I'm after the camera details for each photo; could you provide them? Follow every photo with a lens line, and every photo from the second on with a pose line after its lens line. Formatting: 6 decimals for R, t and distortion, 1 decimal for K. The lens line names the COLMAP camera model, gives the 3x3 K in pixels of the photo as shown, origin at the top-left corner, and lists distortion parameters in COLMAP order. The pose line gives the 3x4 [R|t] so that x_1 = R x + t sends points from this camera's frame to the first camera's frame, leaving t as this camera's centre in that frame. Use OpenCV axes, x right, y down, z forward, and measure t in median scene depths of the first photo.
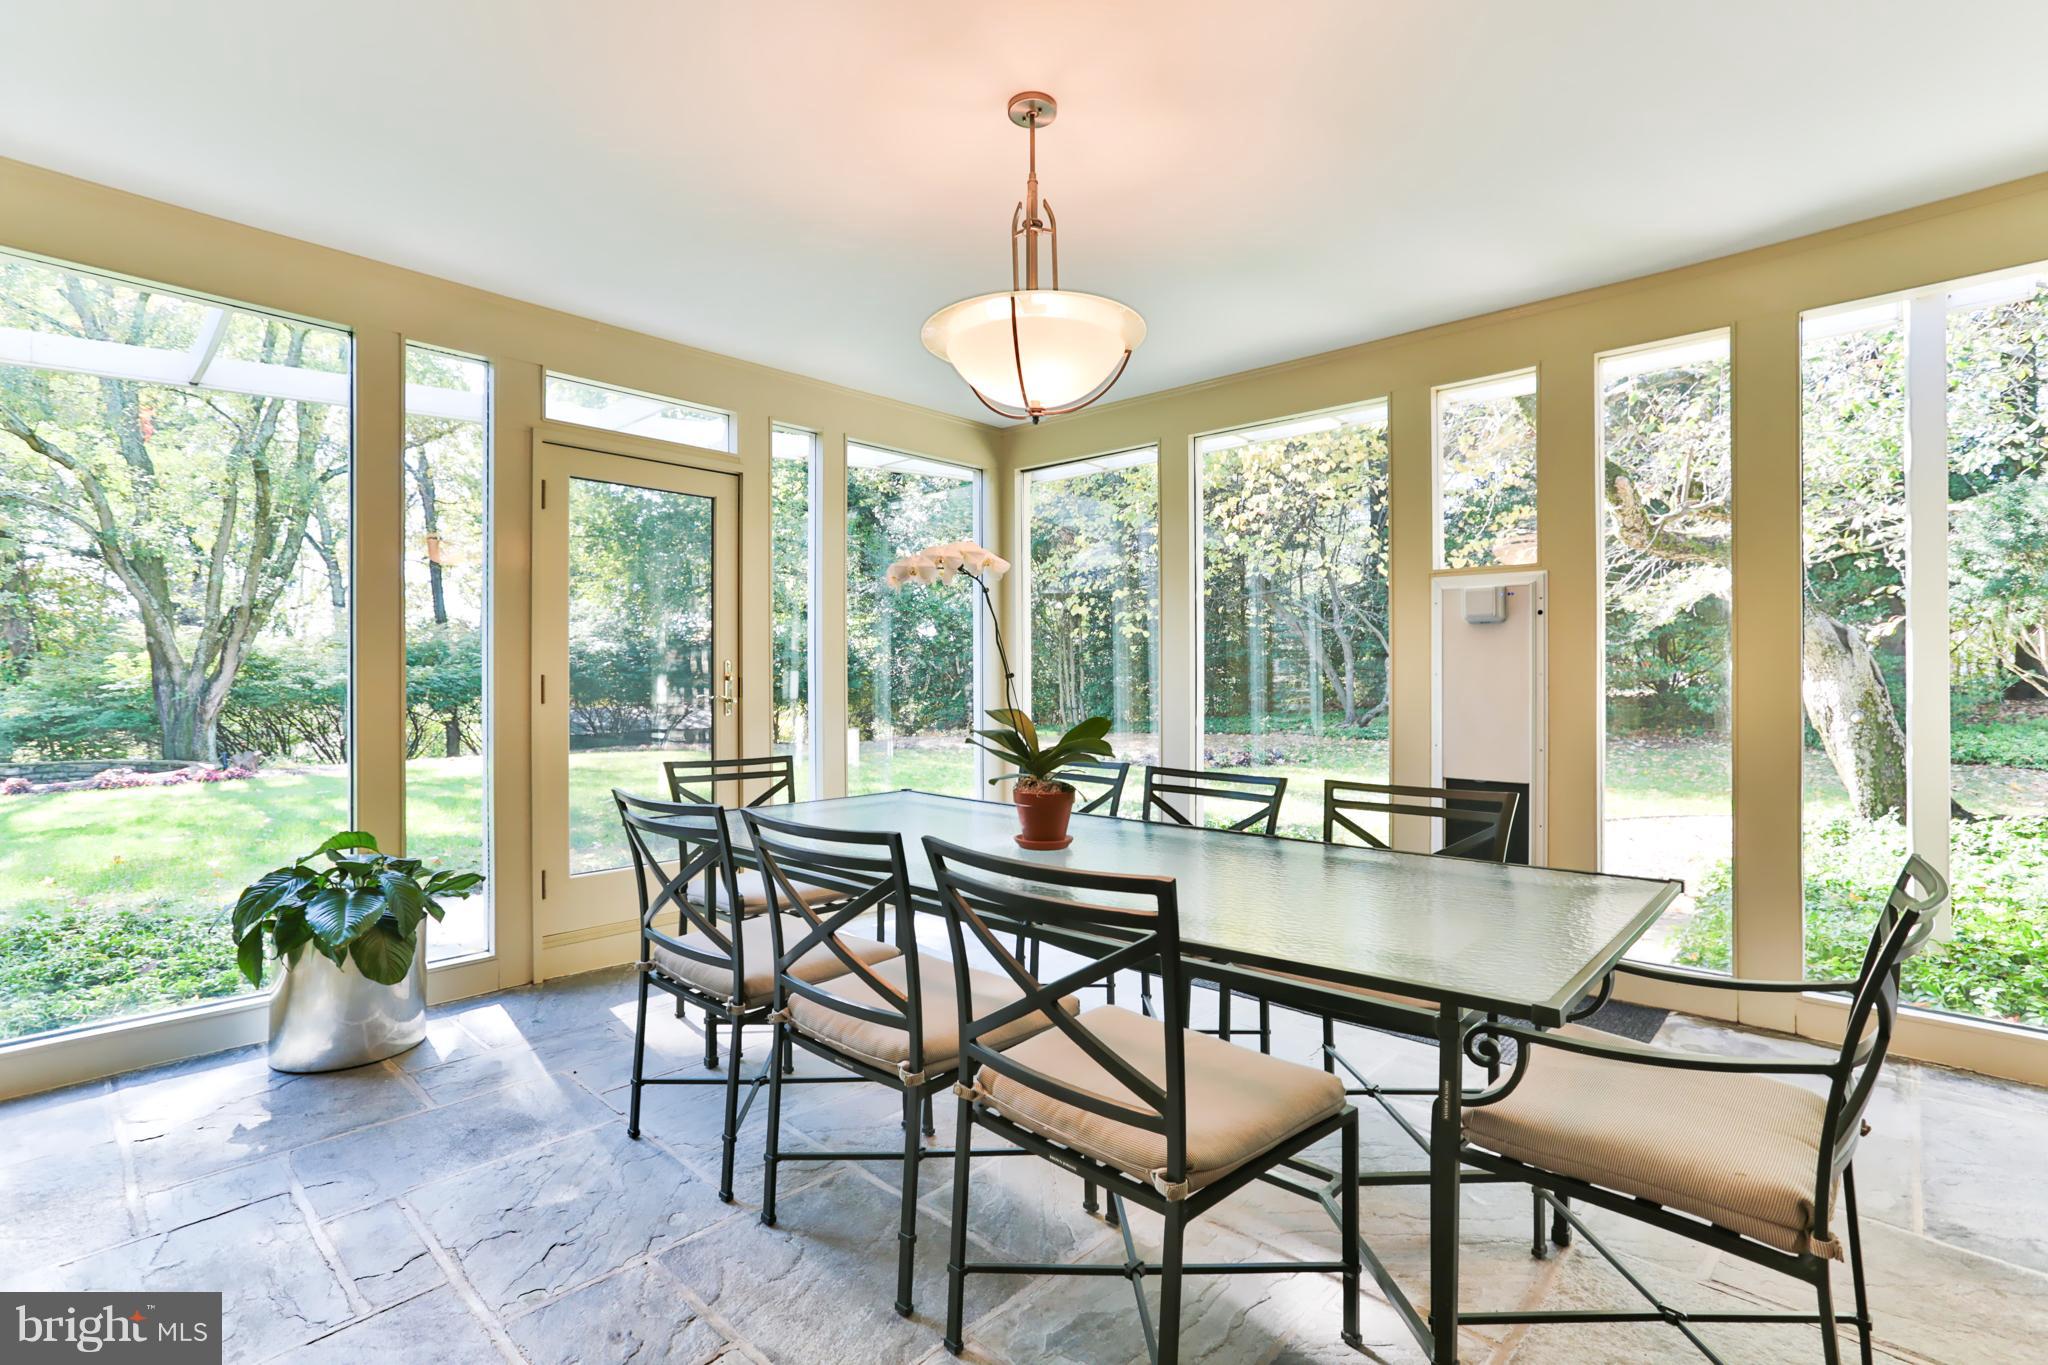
lens RADIAL K [[952.0, 0, 1024.0], [0, 952.0, 682.5], [0, 0, 1]] dist [0.000639, 0.000037]
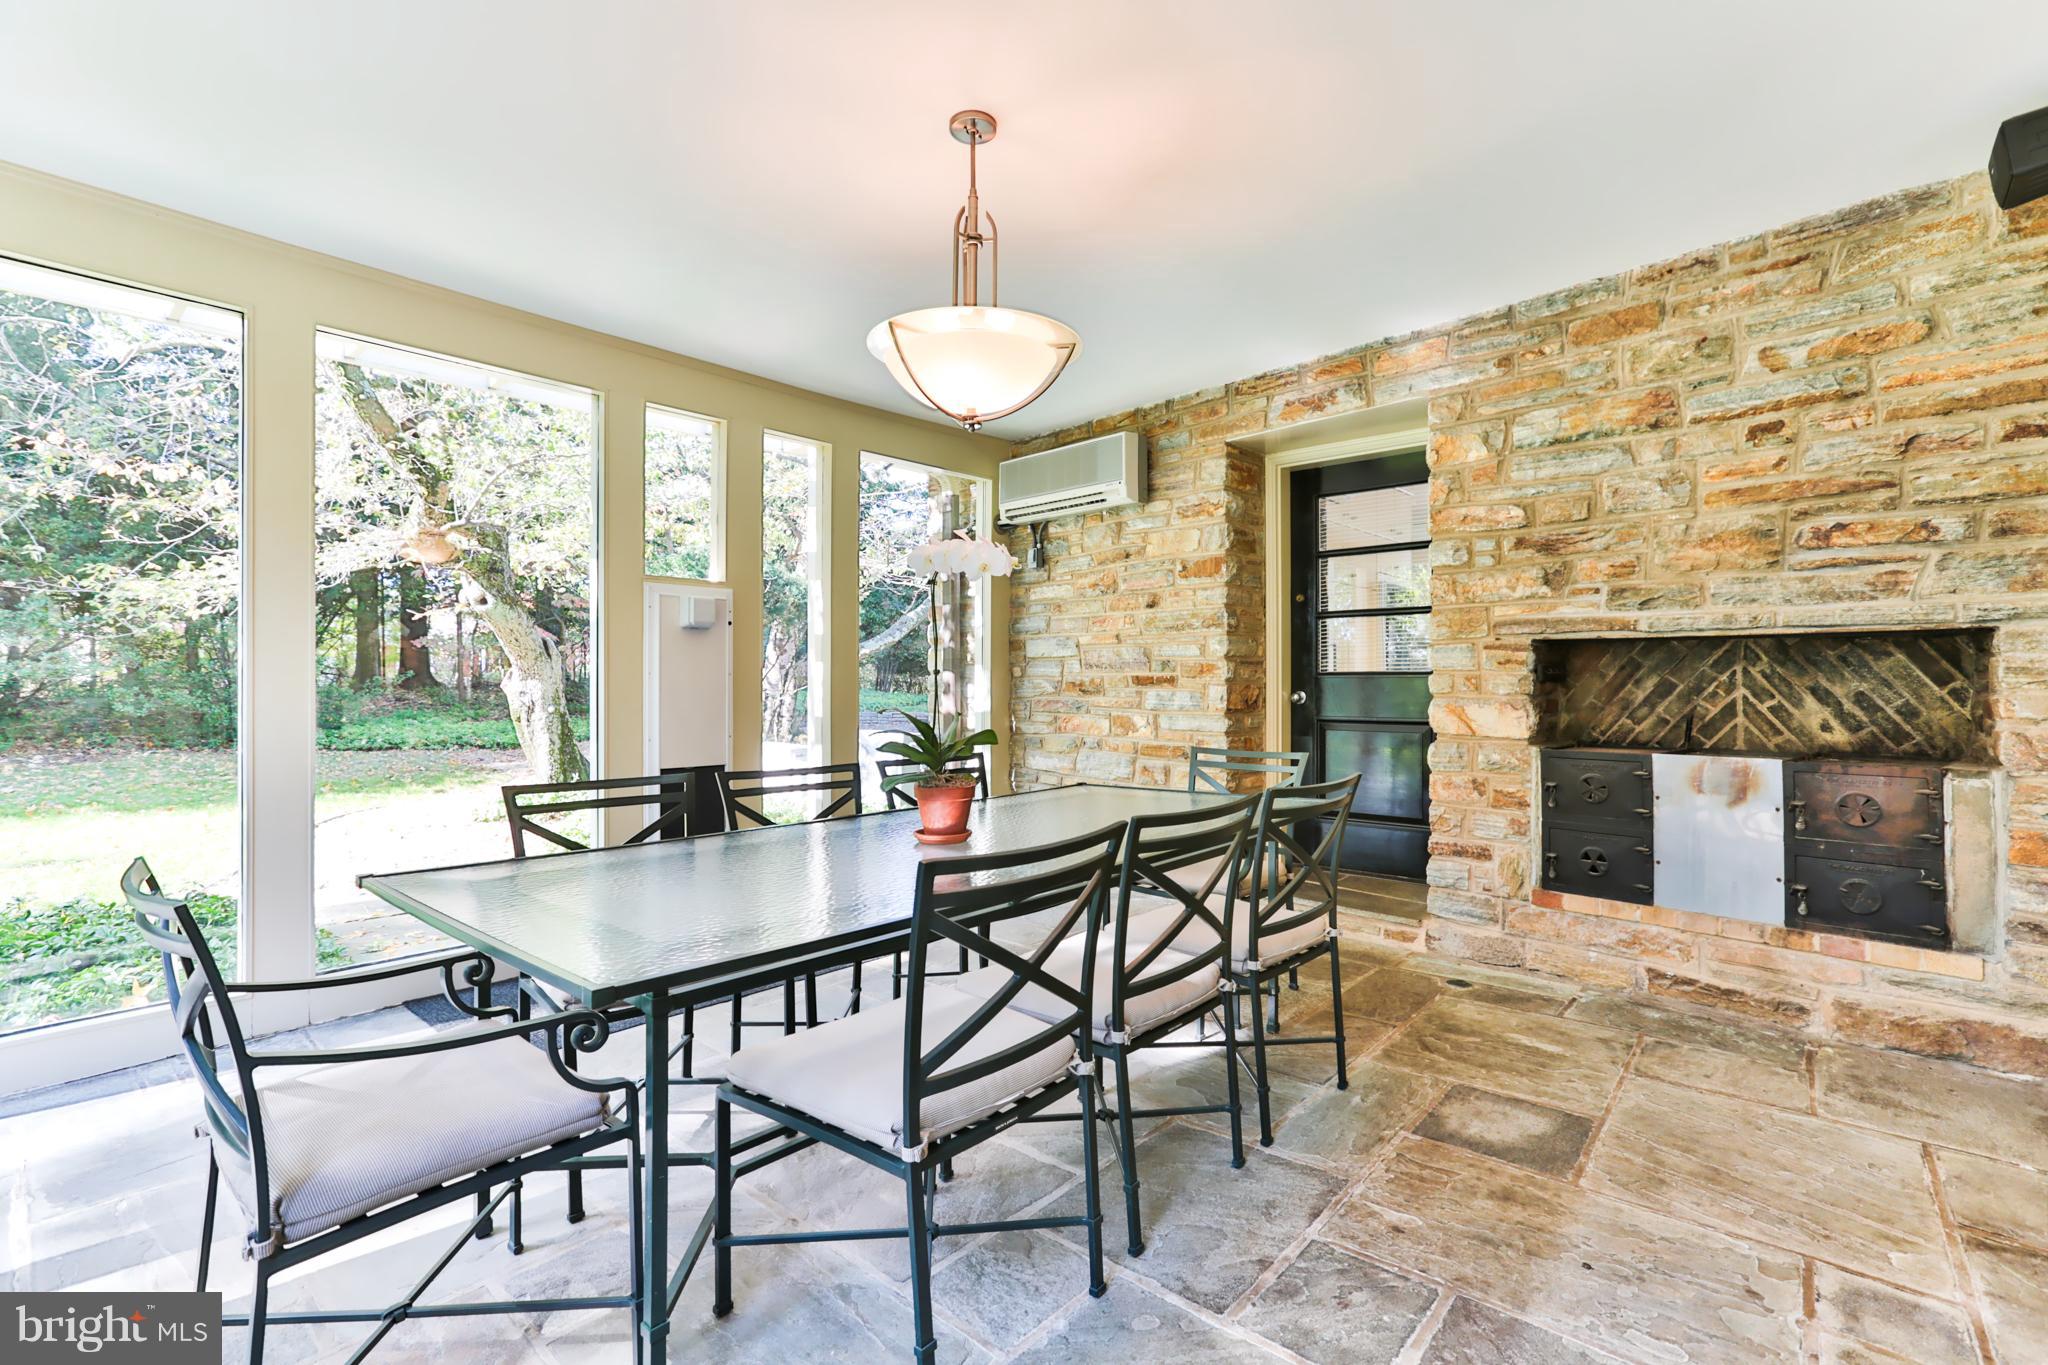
lens RADIAL K [[952.2, 0, 1017.6], [0, 952.2, 675.3], [0, 0, 1]] dist [-0.001763, -0.000160]
pose [[0.000661, 0.017817, 0.999841, -0.877342], [-0.014961, 0.999730, -0.017805, 0.010722], [-0.999888, -0.014947, 0.000927, 0.811972]]
